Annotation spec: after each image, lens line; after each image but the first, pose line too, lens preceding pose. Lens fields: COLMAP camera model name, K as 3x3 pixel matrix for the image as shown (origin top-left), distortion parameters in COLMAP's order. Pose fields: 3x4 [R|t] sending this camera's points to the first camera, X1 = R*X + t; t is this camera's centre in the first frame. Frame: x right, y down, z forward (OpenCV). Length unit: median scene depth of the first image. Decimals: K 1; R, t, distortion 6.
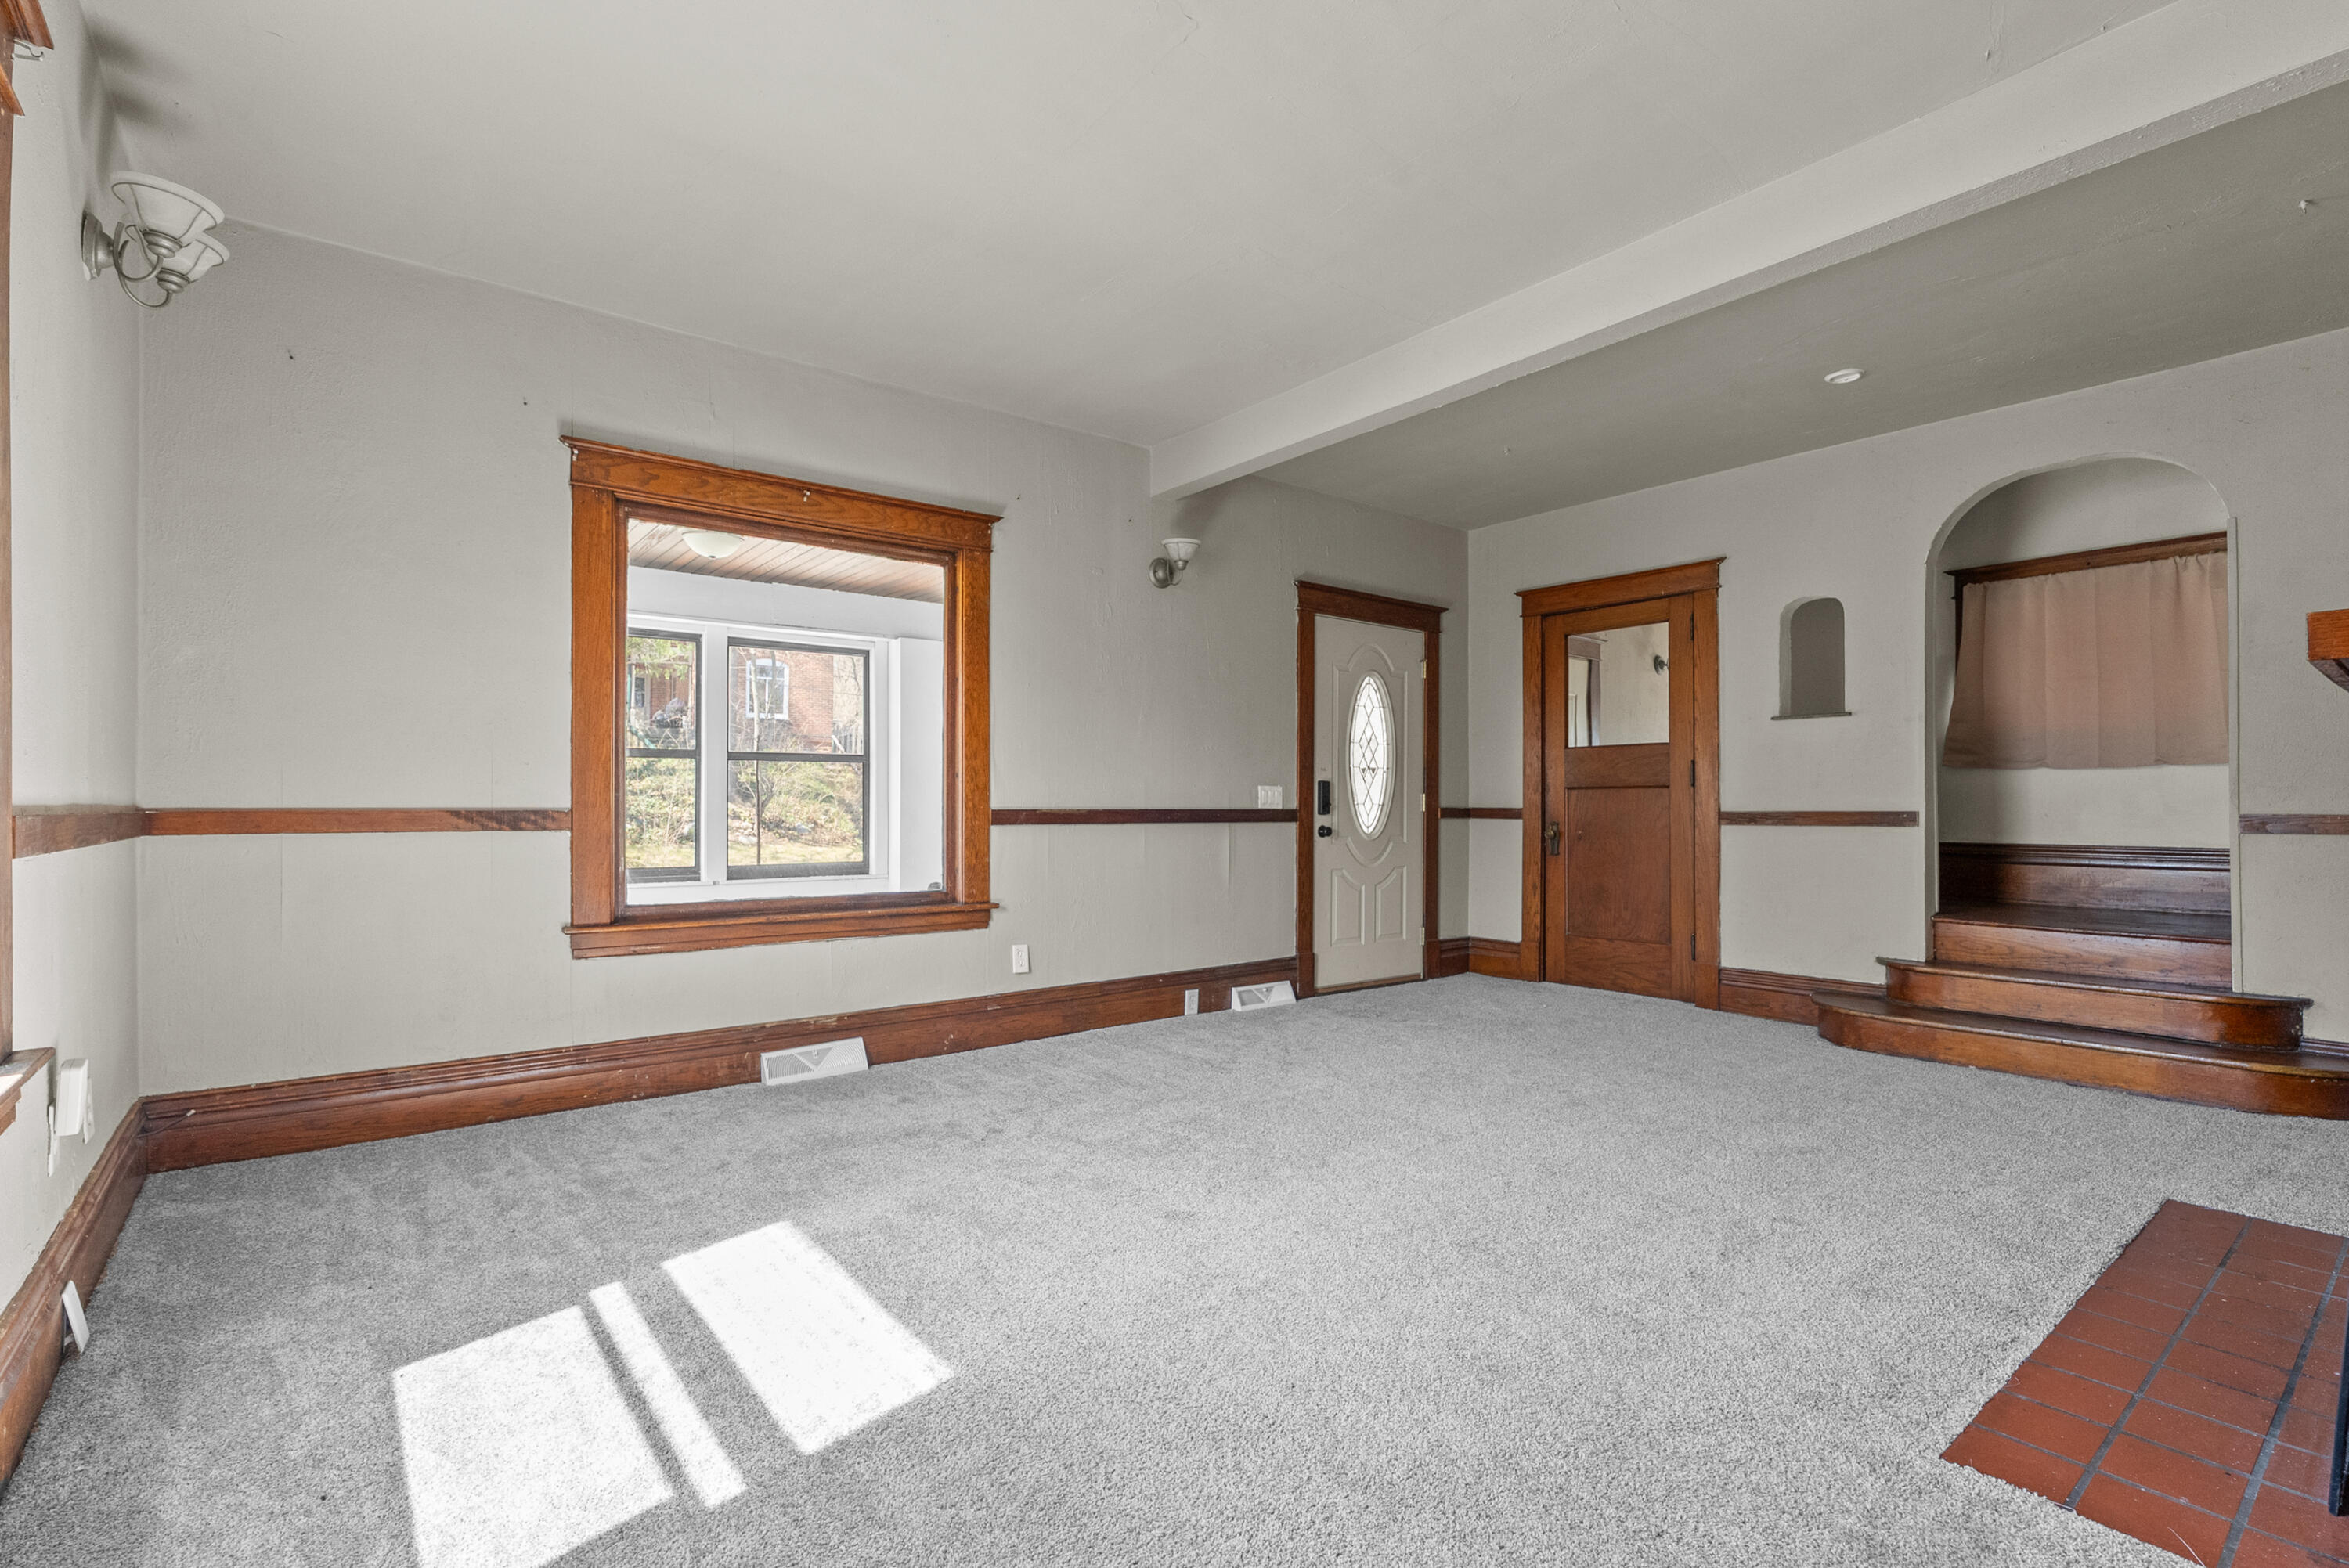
lens RADIAL K [[1068.3, 0, 1179.9], [0, 1068.3, 799.1], [0, 0, 1]] dist [-0.003121, 0.000153]
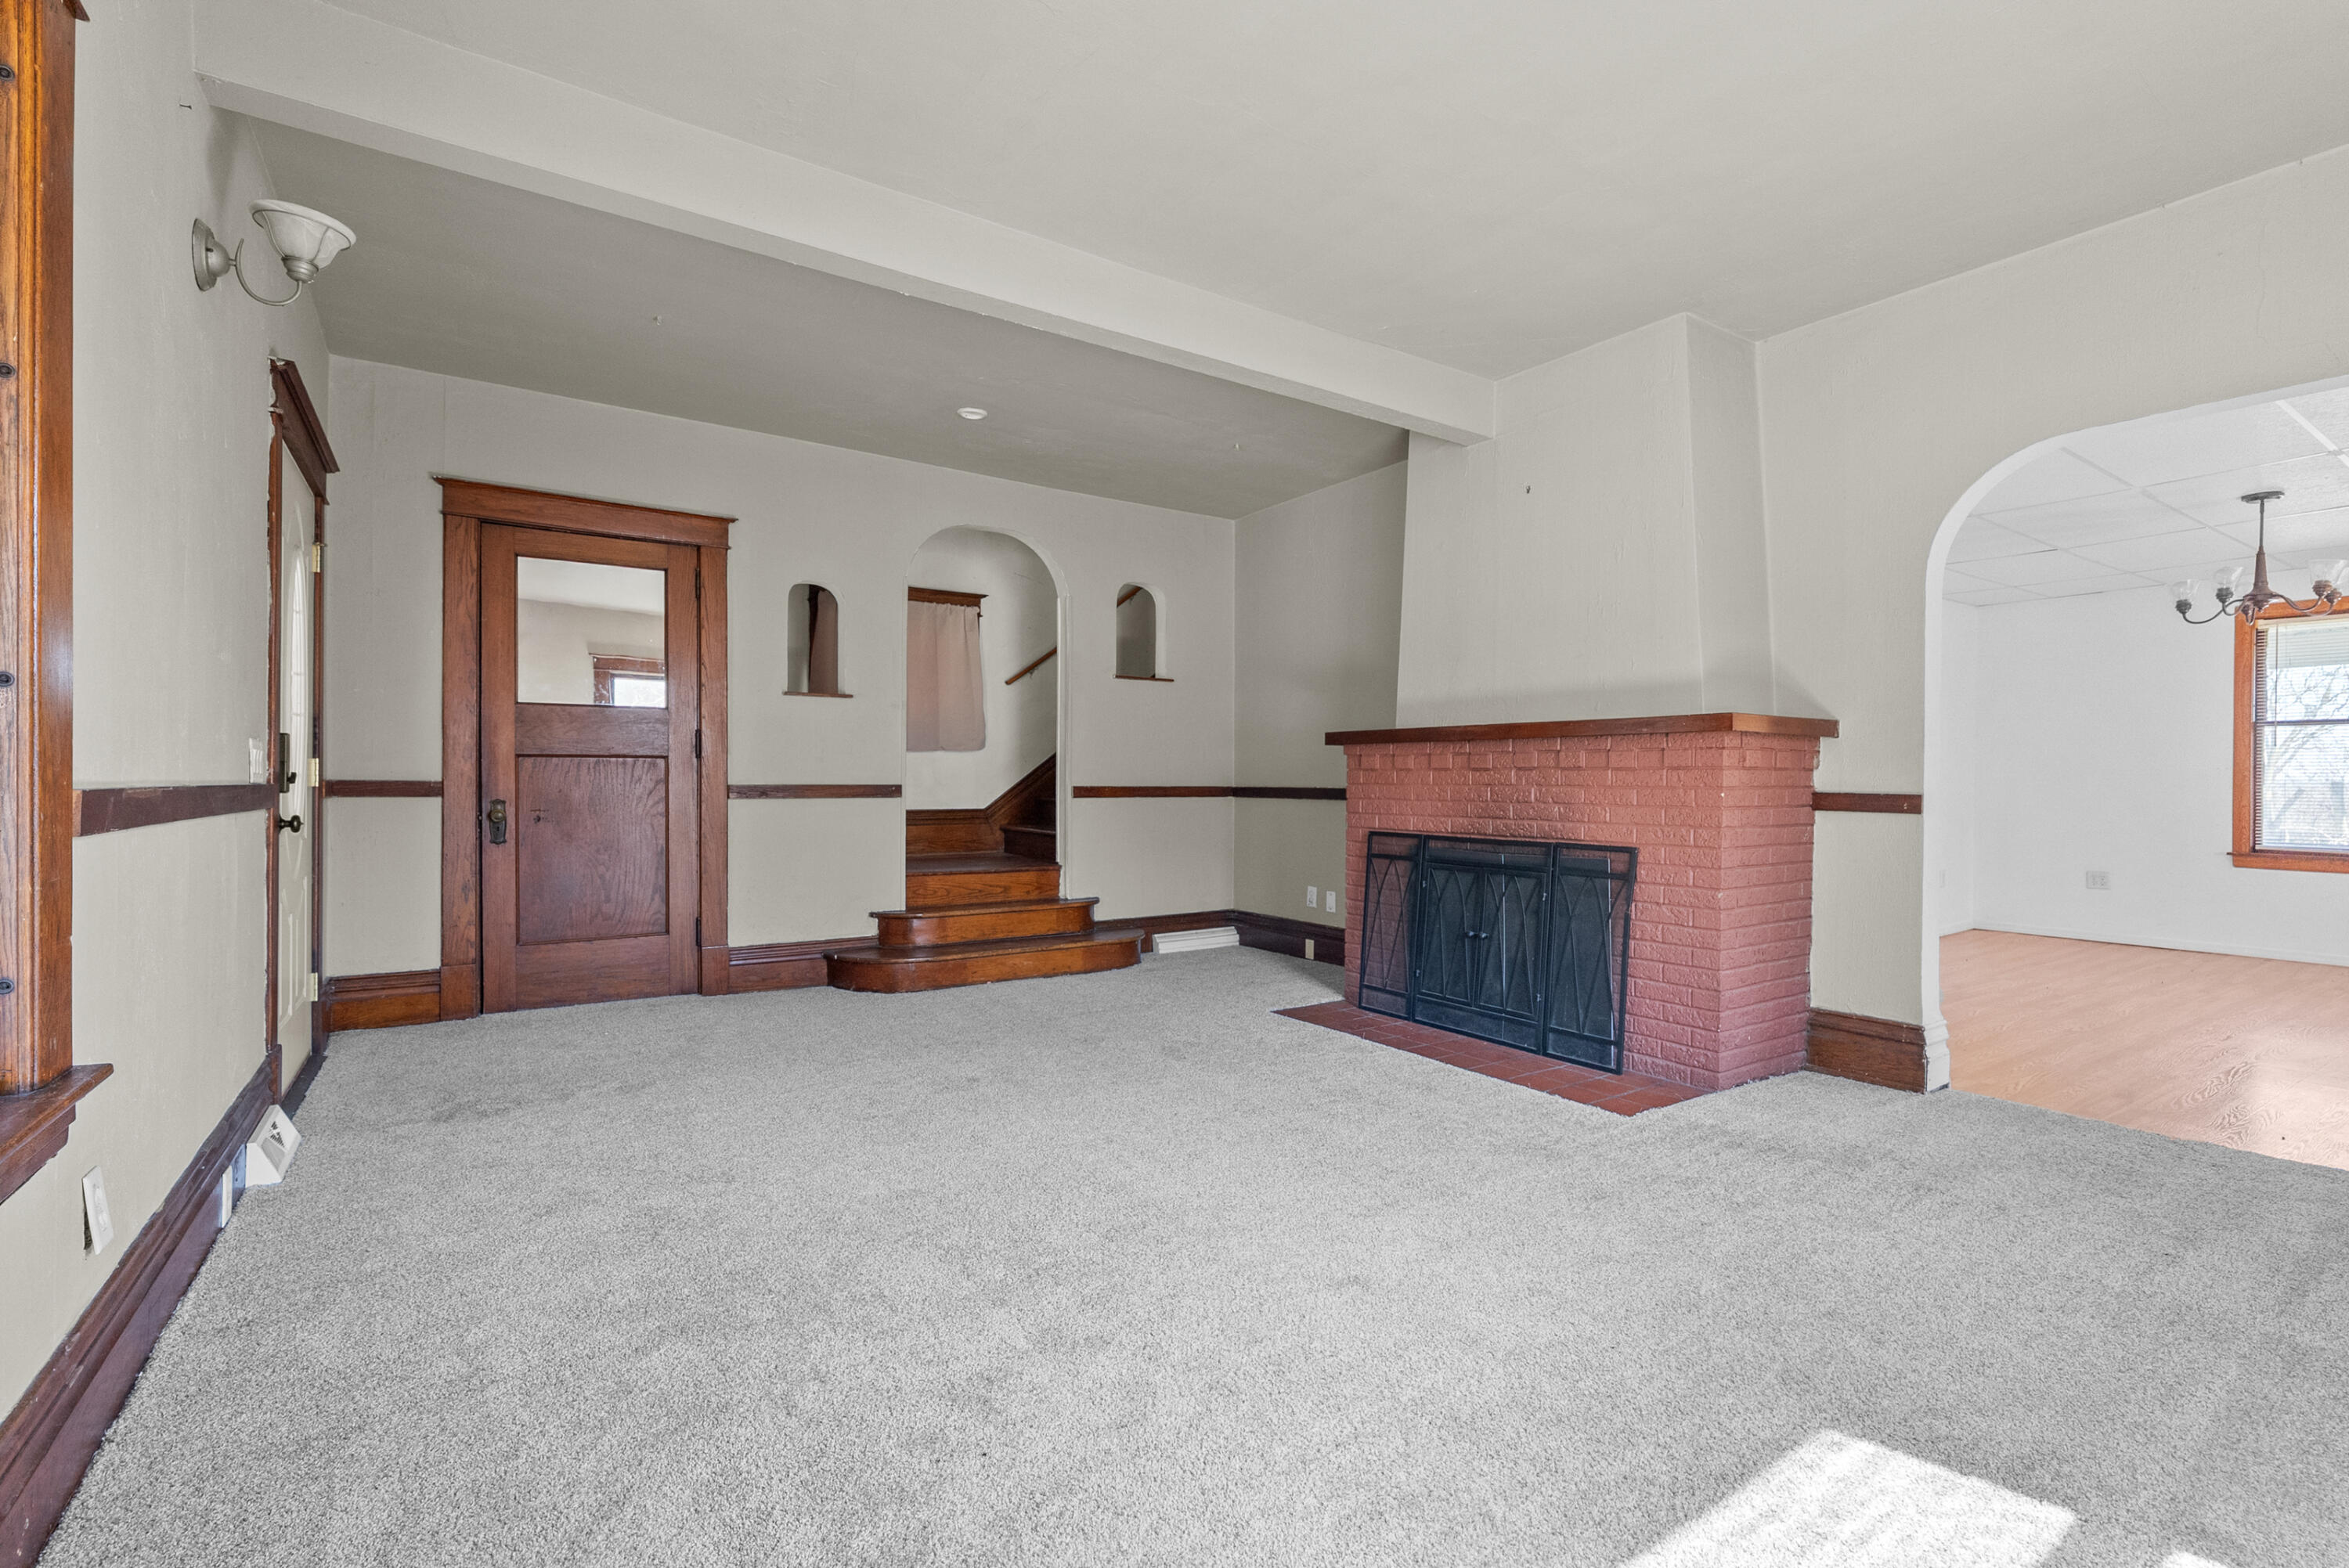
lens RADIAL K [[1059.2, 0, 1174.5], [0, 1059.2, 784.0], [0, 0, 1]] dist [-0.002915, 0.000683]
pose [[0.077456, -0.005411, 0.996981, -0.409533], [-0.010280, 0.999928, 0.006225, 0.000818], [-0.996943, -0.010731, 0.077395, 0.537522]]
